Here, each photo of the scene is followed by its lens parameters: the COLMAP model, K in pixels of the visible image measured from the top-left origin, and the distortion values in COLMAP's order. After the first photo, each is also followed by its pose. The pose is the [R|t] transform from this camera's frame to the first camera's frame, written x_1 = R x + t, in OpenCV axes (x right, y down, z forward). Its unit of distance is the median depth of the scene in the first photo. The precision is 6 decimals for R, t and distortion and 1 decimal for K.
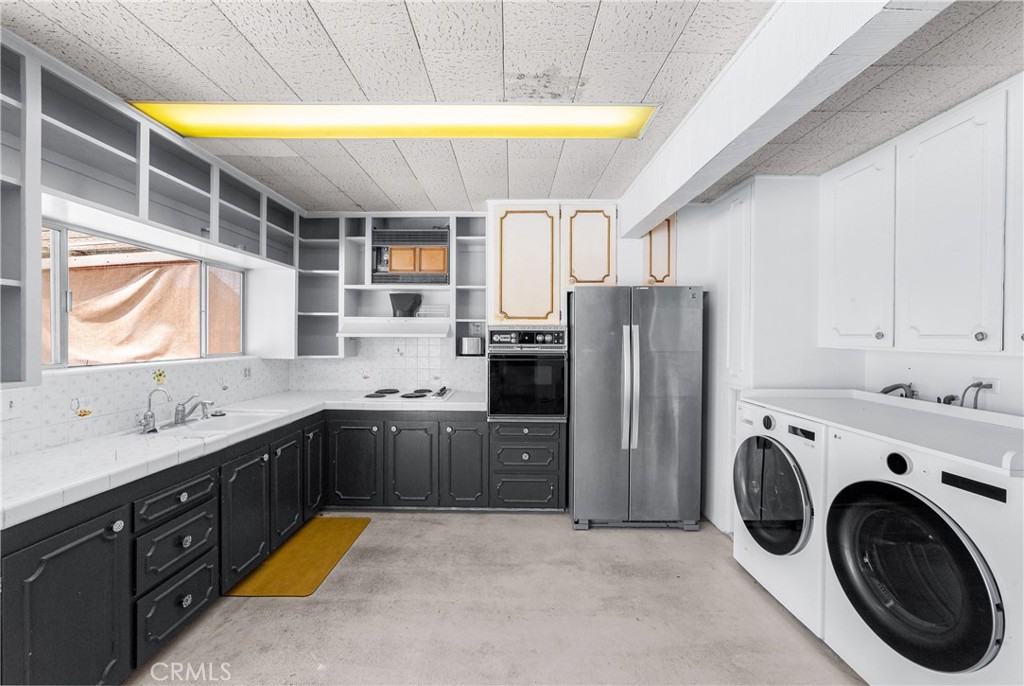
lens RADIAL K [[409.8, 0, 521.6], [0, 409.8, 345.9], [0, 0, 1]] dist [-0.001944, 0.000232]
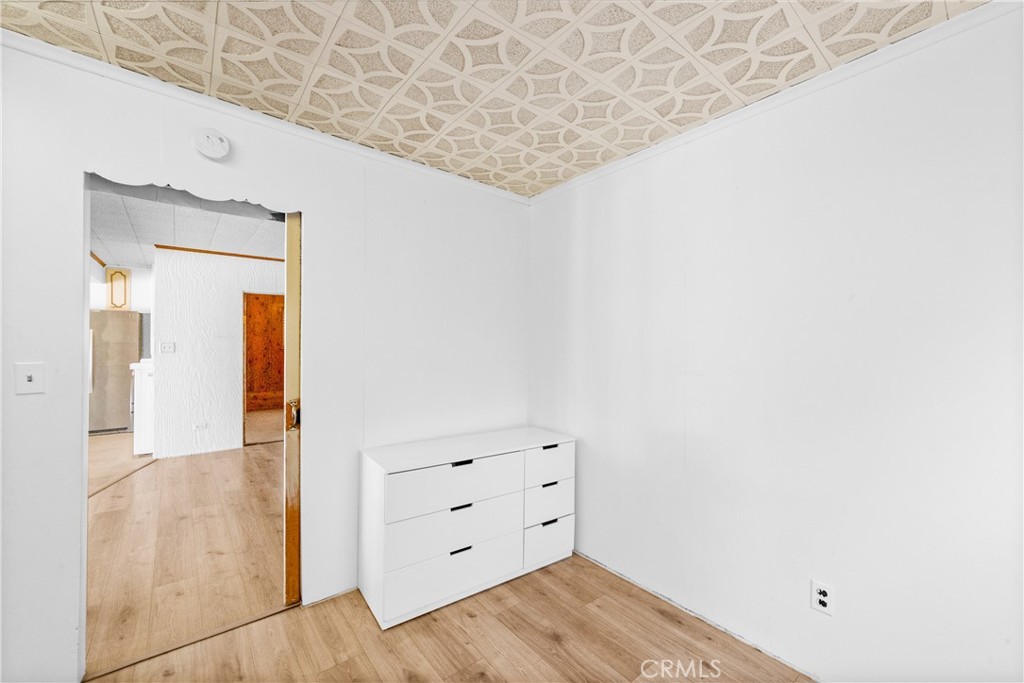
lens RADIAL K [[413.6, 0, 512.6], [0, 413.6, 338.8], [0, 0, 1]] dist [-0.018804, 0.007482]
pose [[0.774779, 0.004240, 0.632218, 0.552302], [0.014003, 0.999617, -0.023864, 0.061407], [-0.632077, 0.027342, 0.774423, -1.624709]]
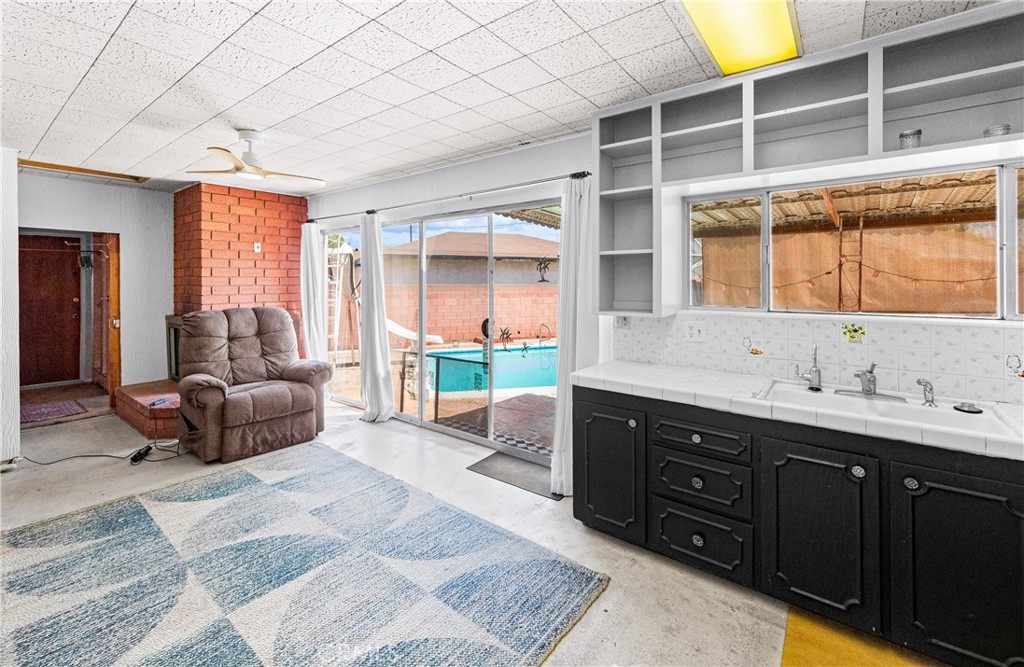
lens RADIAL K [[436.9, 0, 492.2], [0, 436.9, 281.0], [0, 0, 1]] dist [0.002764, 0.000789]
pose [[-0.622732, -0.005184, -0.782418, 0.213529], [-0.018389, 0.999799, 0.008011, -0.018388], [0.782219, 0.019377, -0.622702, 0.730523]]
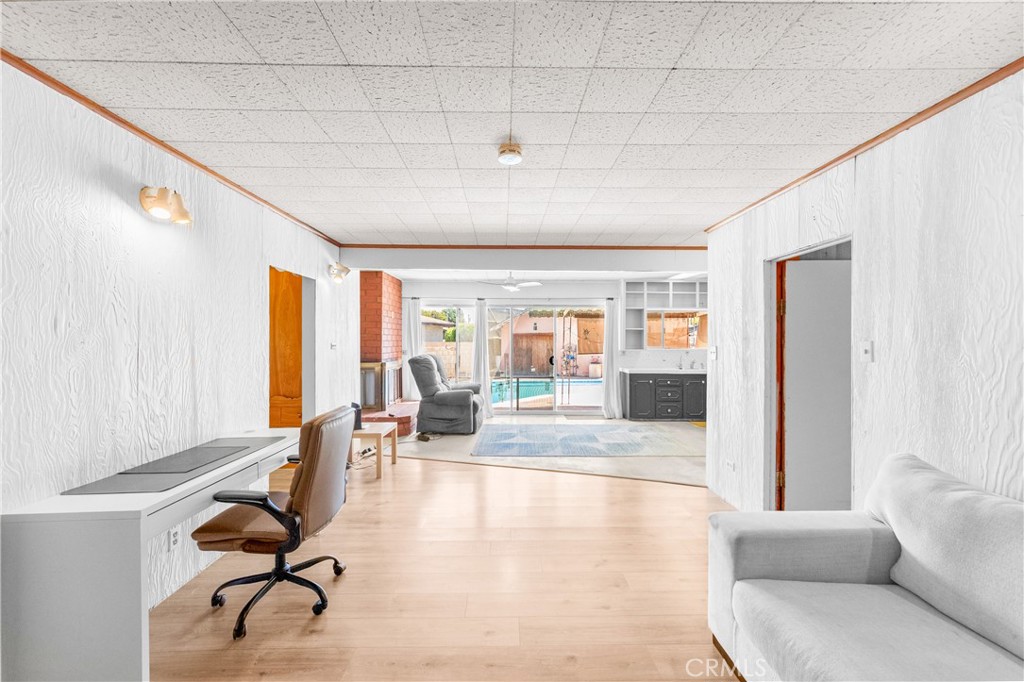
lens RADIAL K [[435.3, 0, 514.7], [0, 435.3, 335.4], [0, 0, 1]] dist [-0.002869, -0.000314]
pose [[0.031951, -0.018969, -0.999309, 1.779110], [-0.020180, 0.999604, -0.019620, 0.026808], [0.999286, 0.020793, 0.031555, -0.310072]]
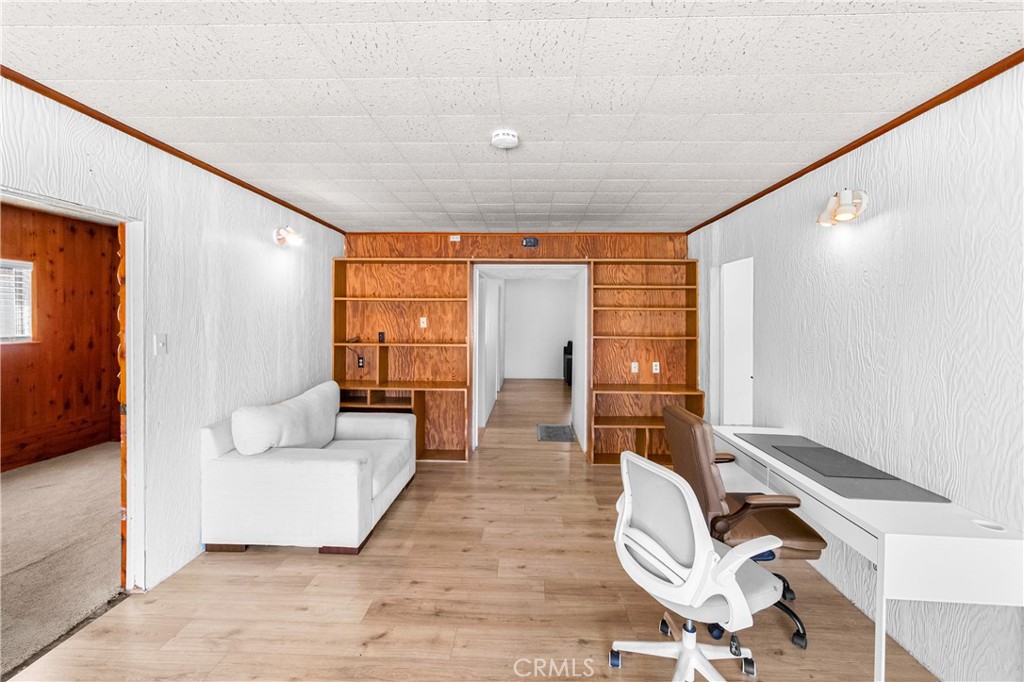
lens RADIAL K [[414.8, 0, 517.4], [0, 414.8, 314.6], [0, 0, 1]] dist [-0.008754, 0.000184]
pose [[0.034793, 0.000357, 0.999394, 0.330744], [0.014212, 0.999899, -0.000852, -0.016280], [-0.999293, 0.014233, 0.034785, -0.343435]]
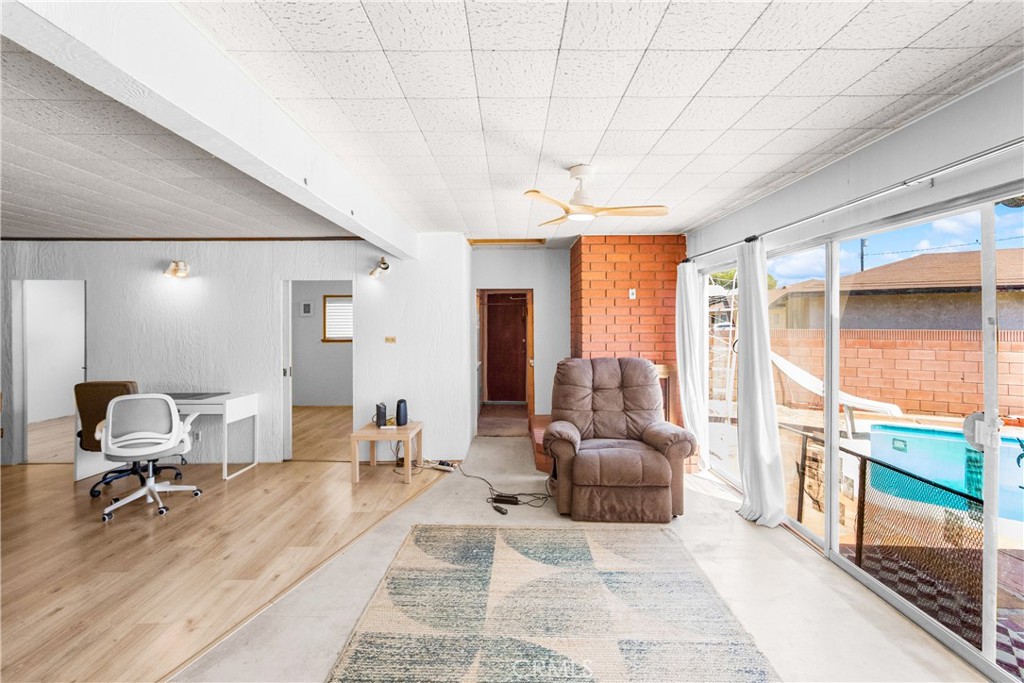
lens RADIAL K [[419.7, 0, 516.8], [0, 419.7, 324.2], [0, 0, 1]] dist [-0.010184, 0.000181]
pose [[-0.999856, -0.002480, -0.016759, -0.065551], [-0.002901, 0.999679, 0.025153, -0.041684], [0.016691, 0.025198, -0.999543, 0.539034]]
